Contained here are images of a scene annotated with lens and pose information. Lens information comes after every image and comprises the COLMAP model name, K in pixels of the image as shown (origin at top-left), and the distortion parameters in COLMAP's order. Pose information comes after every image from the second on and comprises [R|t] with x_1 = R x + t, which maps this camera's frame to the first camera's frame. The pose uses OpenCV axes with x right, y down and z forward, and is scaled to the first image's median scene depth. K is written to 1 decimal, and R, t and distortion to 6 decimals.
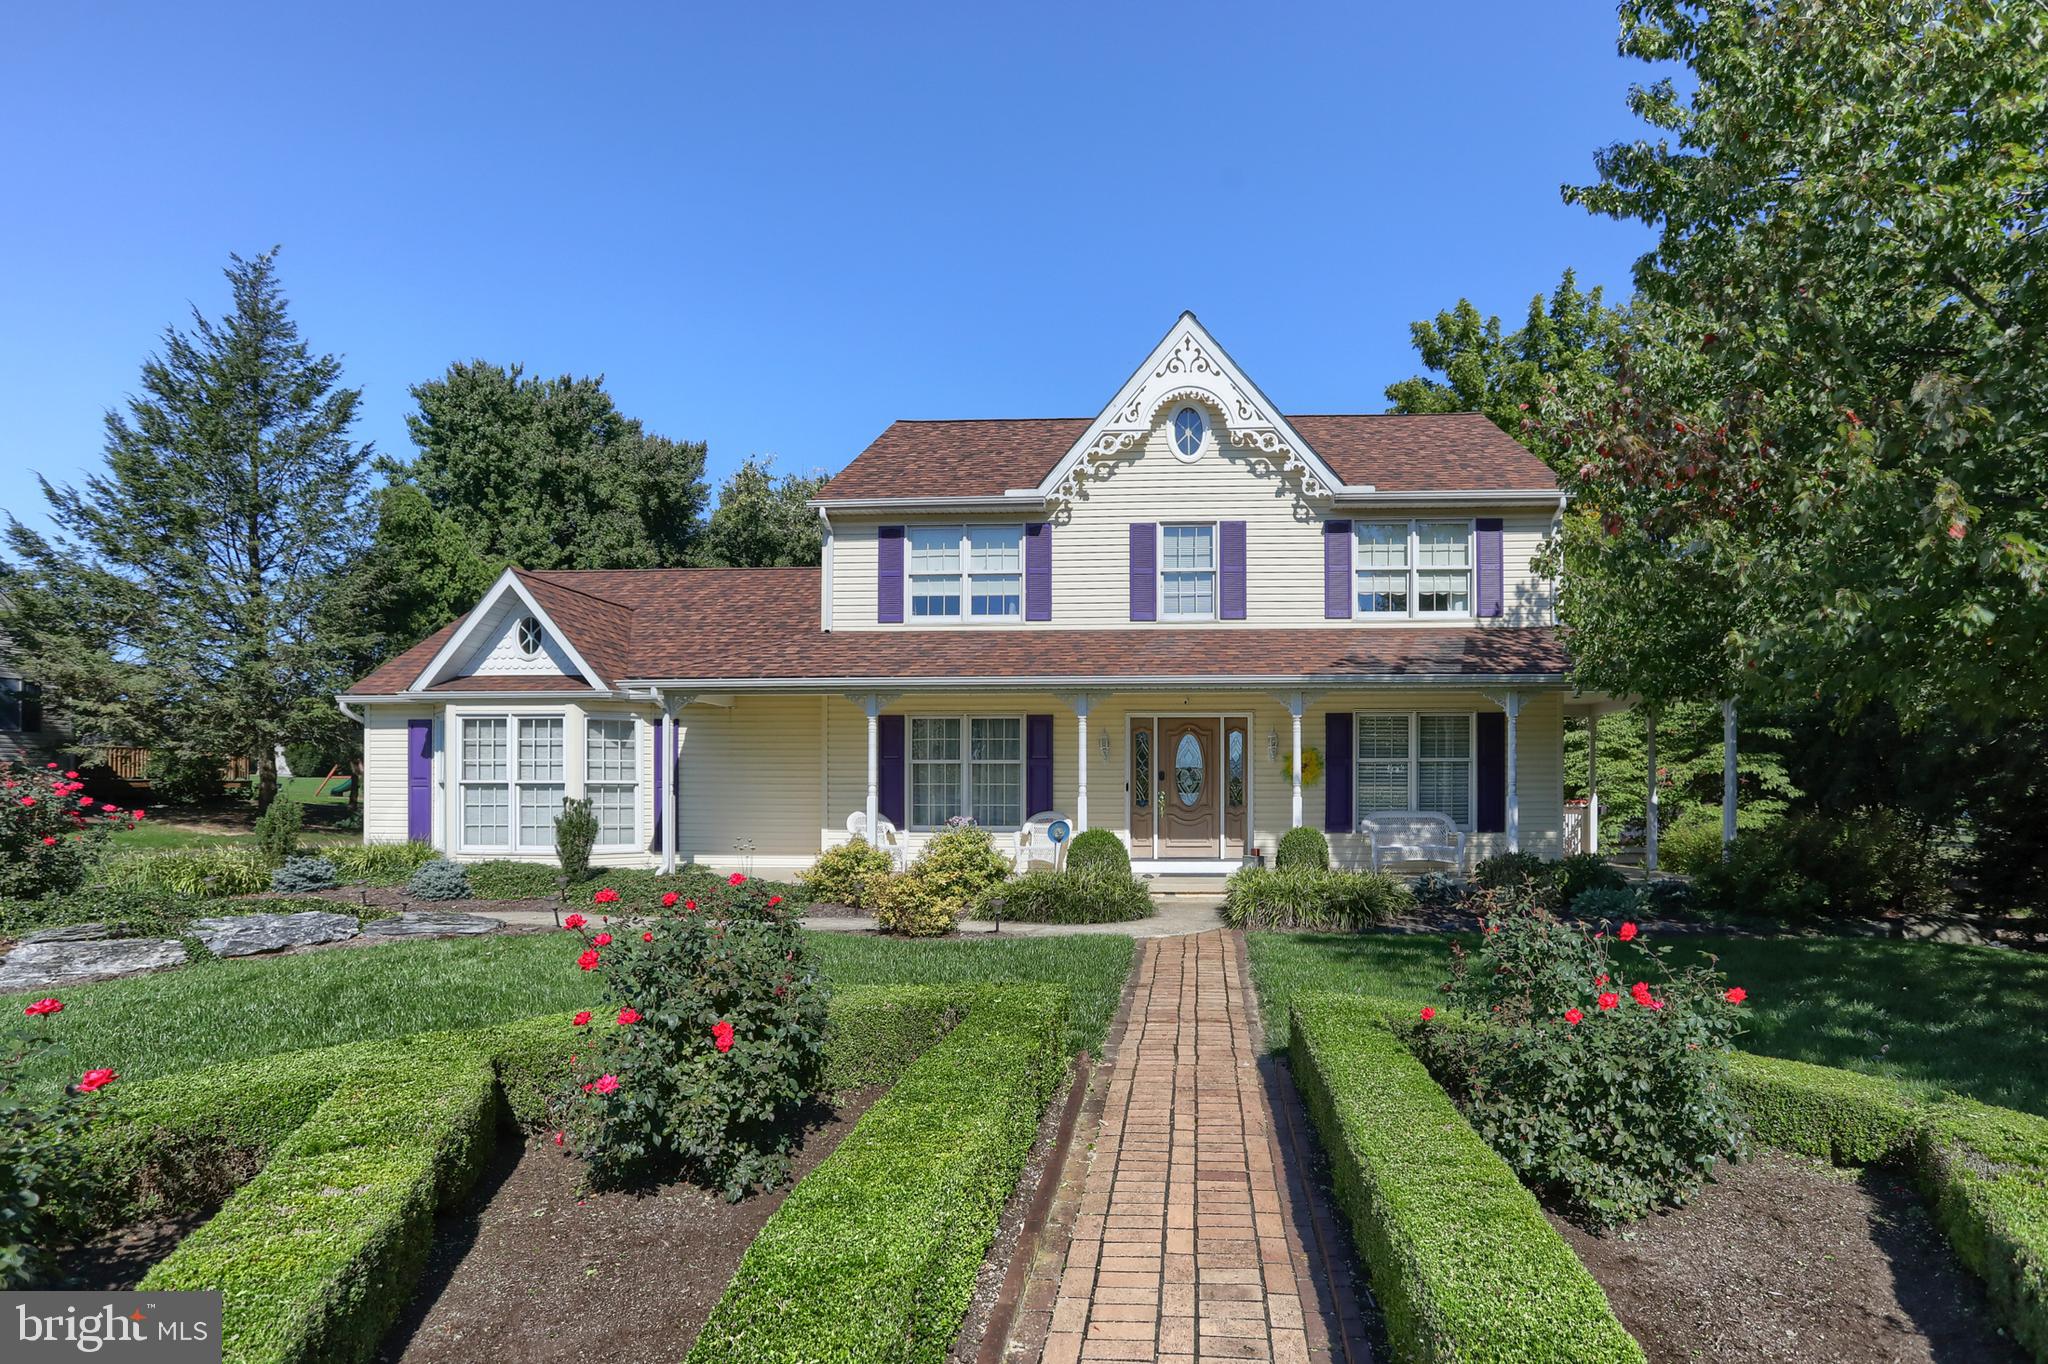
lens RADIAL K [[1071.6, 0, 1126.3], [0, 1071.6, 757.3], [0, 0, 1]] dist [-0.027486, 0.007896]
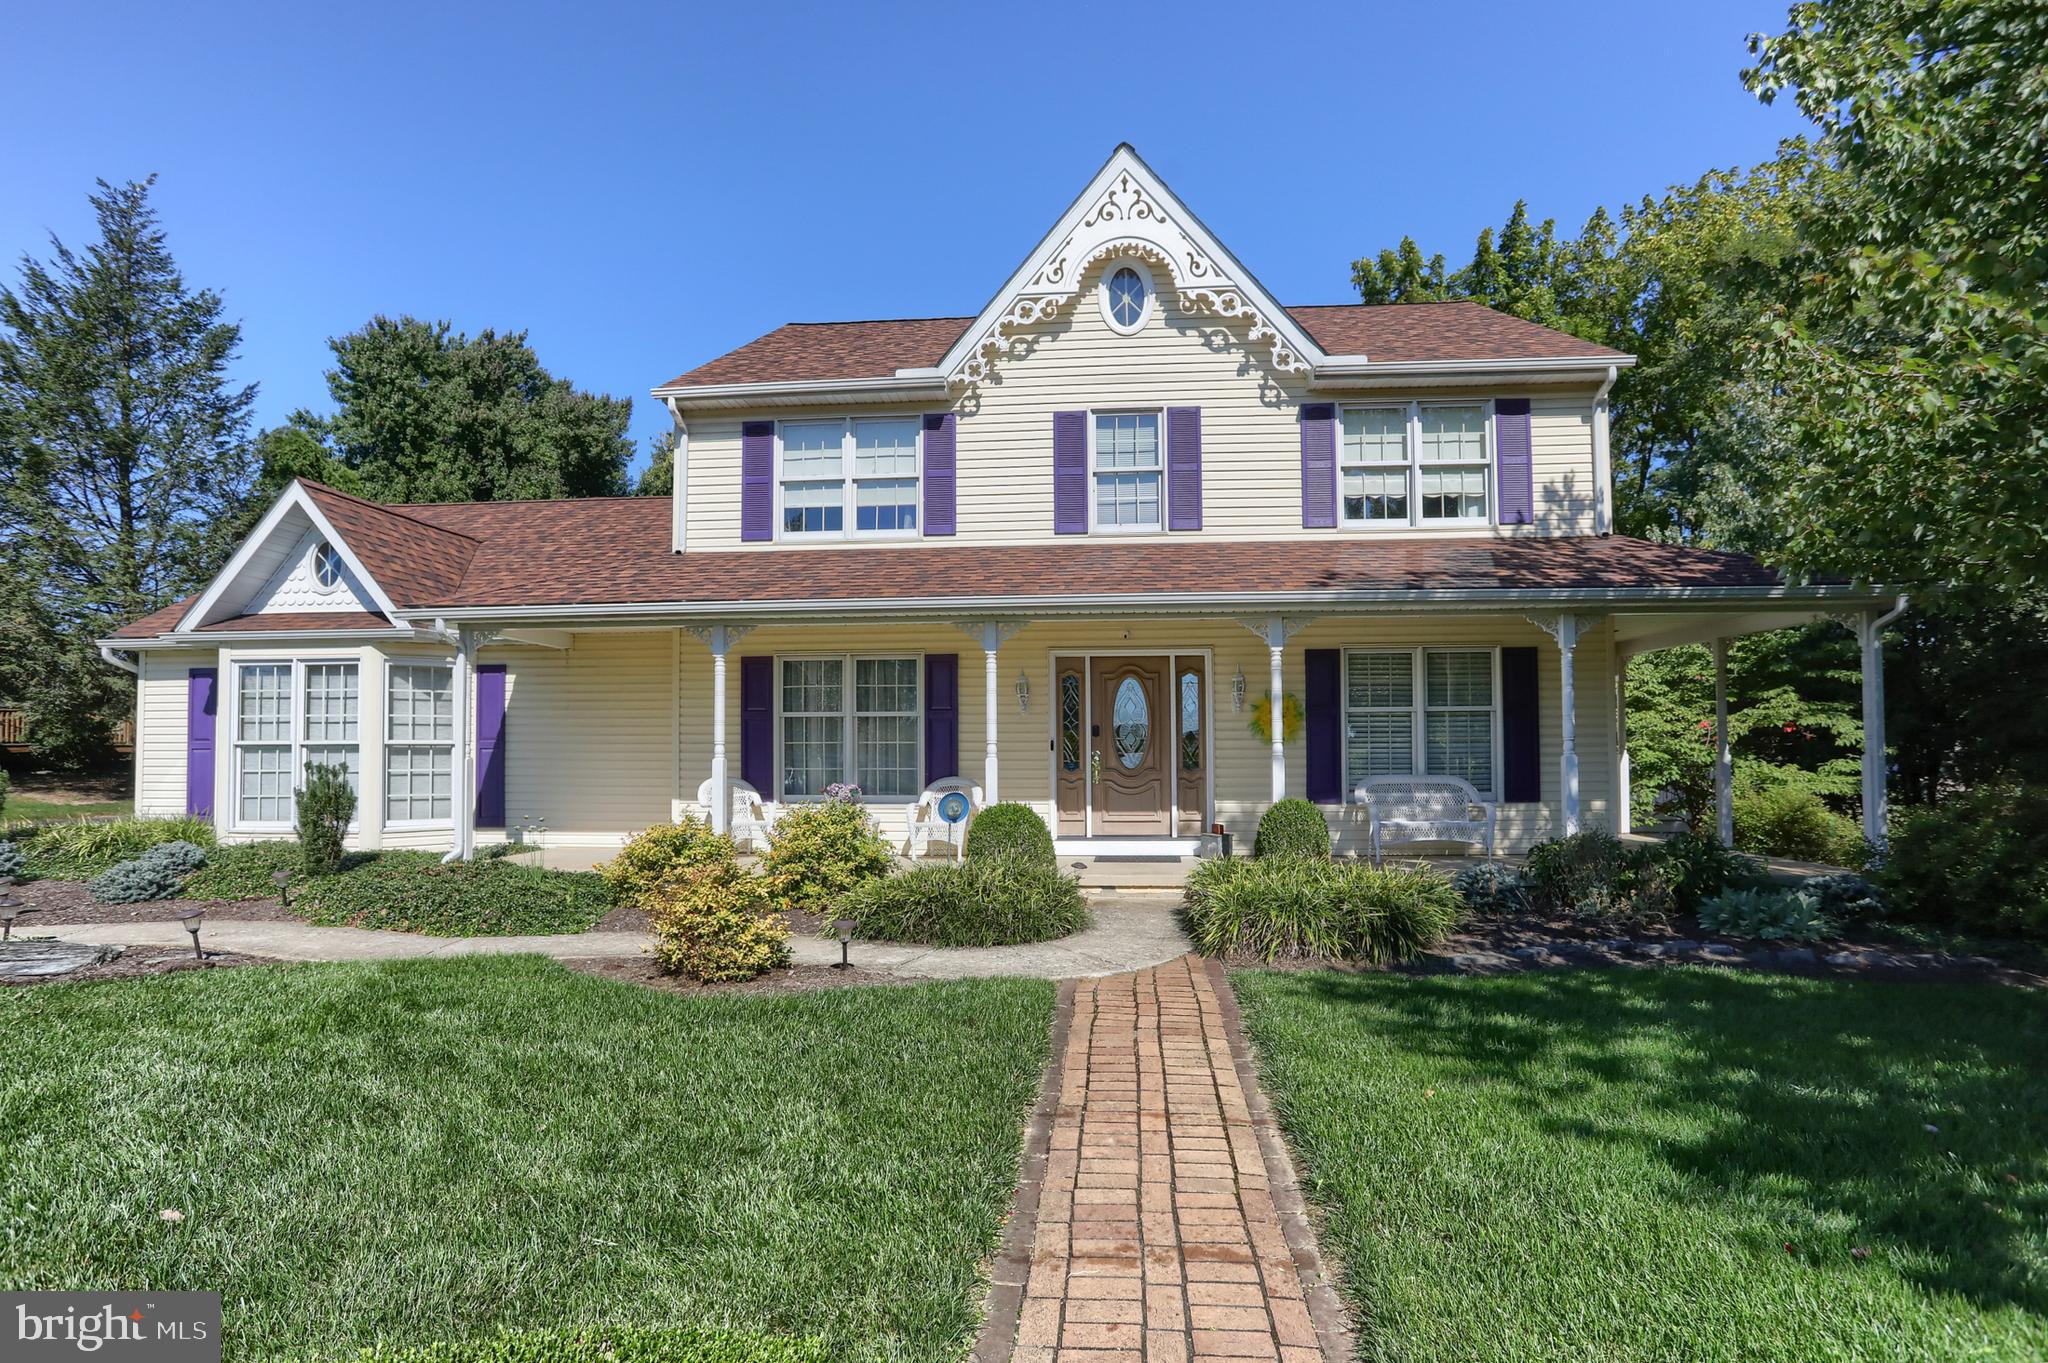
lens RADIAL K [[978.4, 0, 1032.5], [0, 978.4, 693.4], [0, 0, 1]] dist [-0.020270, 0.006674]
pose [[0.999529, -0.005791, -0.030137, 0.008162], [0.005021, 0.999661, -0.025558, 0.007998], [0.030275, 0.025394, 0.999219, 0.277134]]
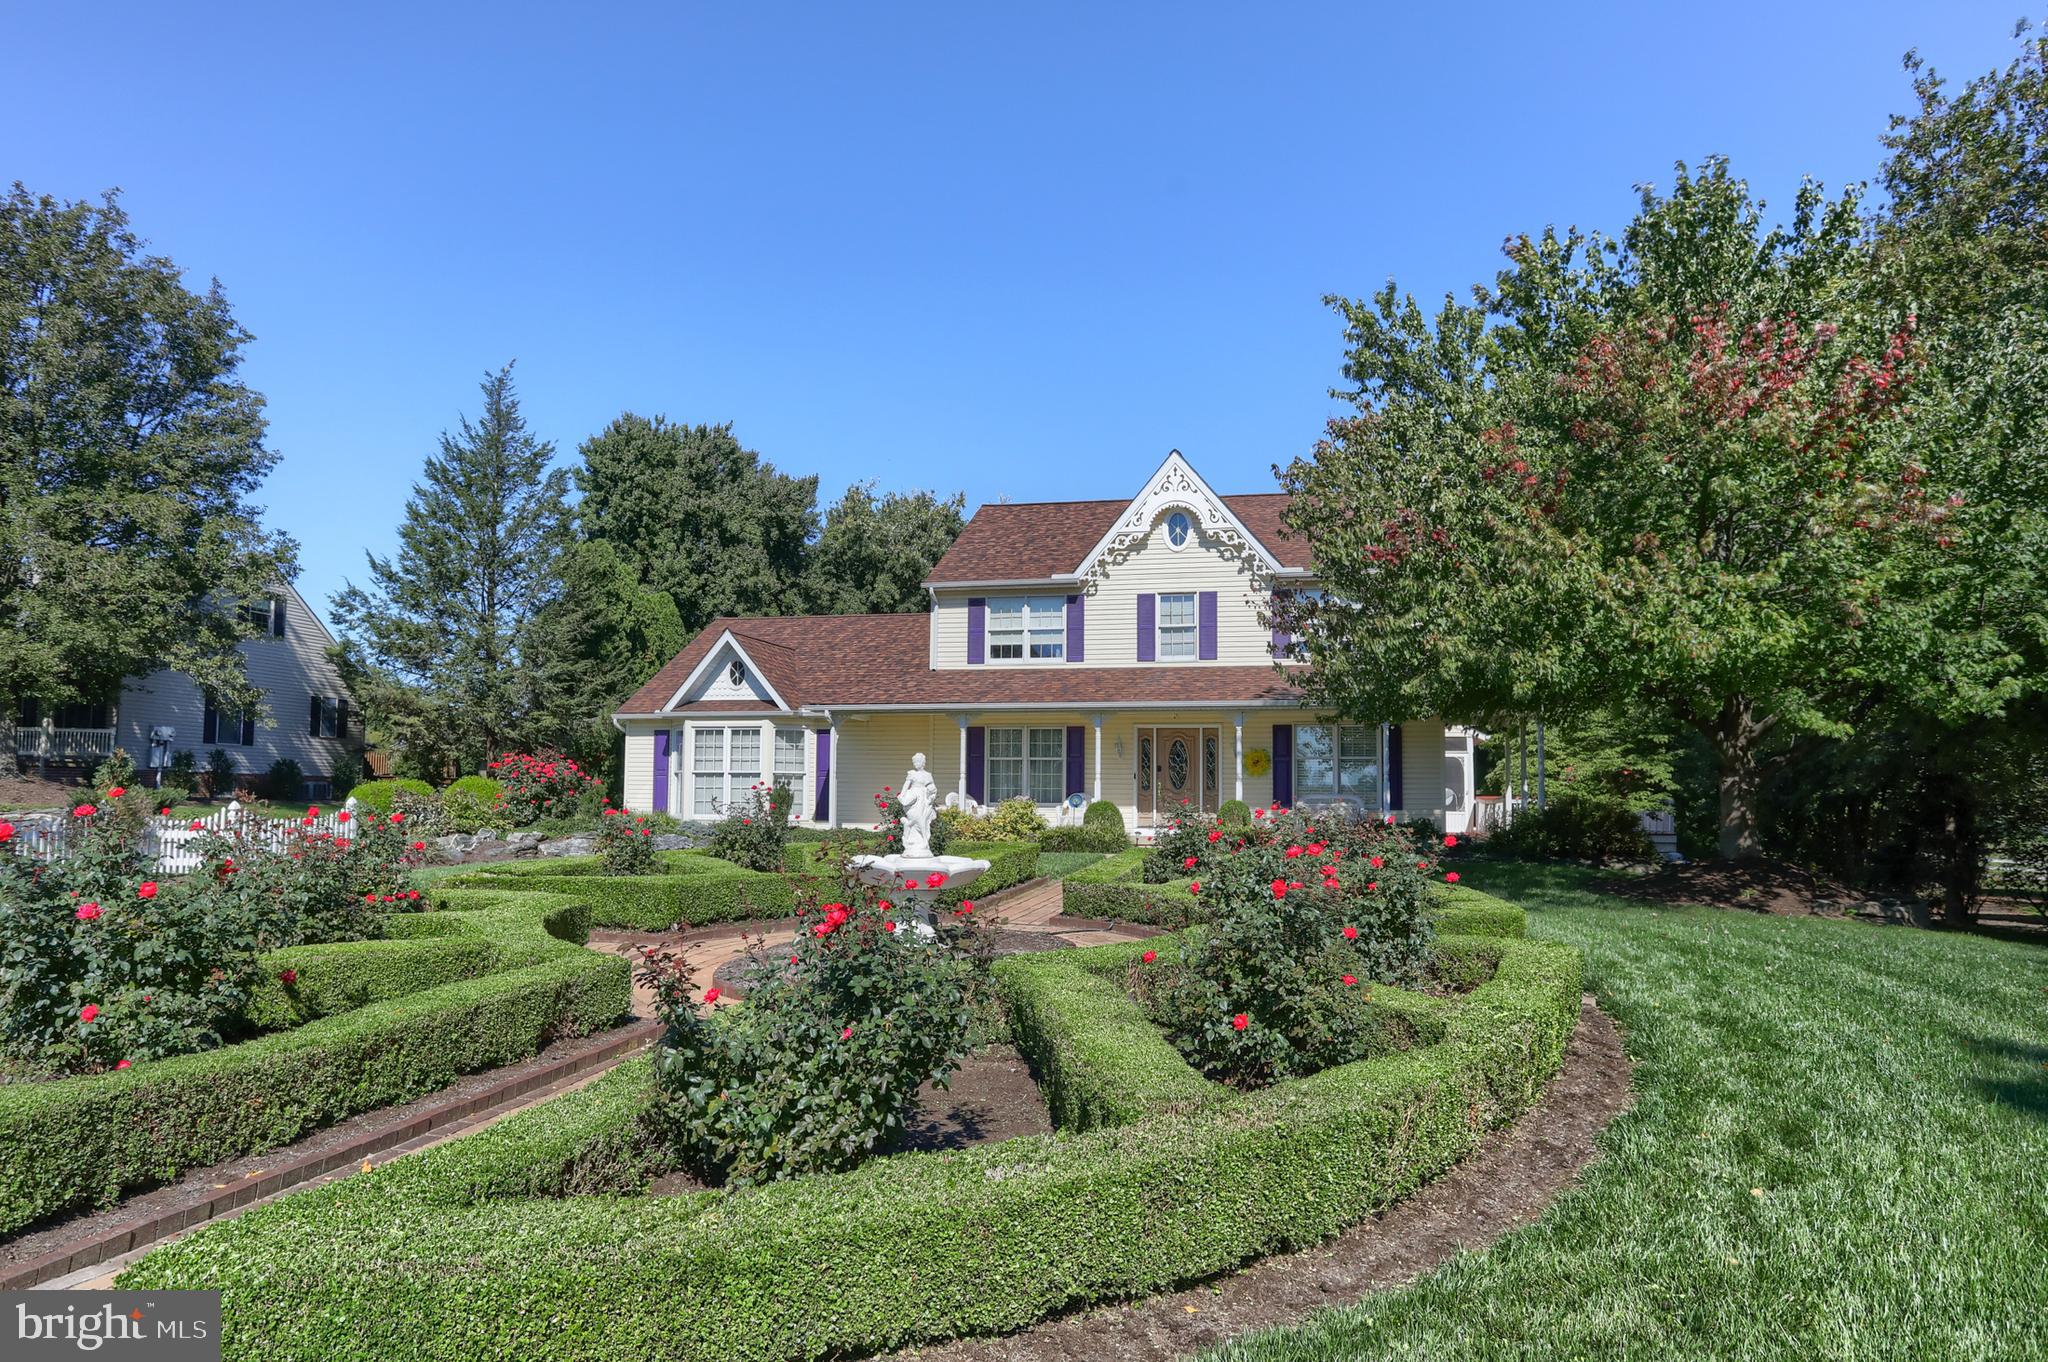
lens RADIAL K [[1372.8, 0, 1034.2], [0, 1372.8, 685.5], [0, 0, 1]] dist [0.003481, 0.000000]
pose [[0.983292, -0.007213, -0.181894, 0.200355], [-0.004092, 0.998086, -0.061703, 0.019742], [0.181991, 0.061416, 0.981380, -0.829153]]
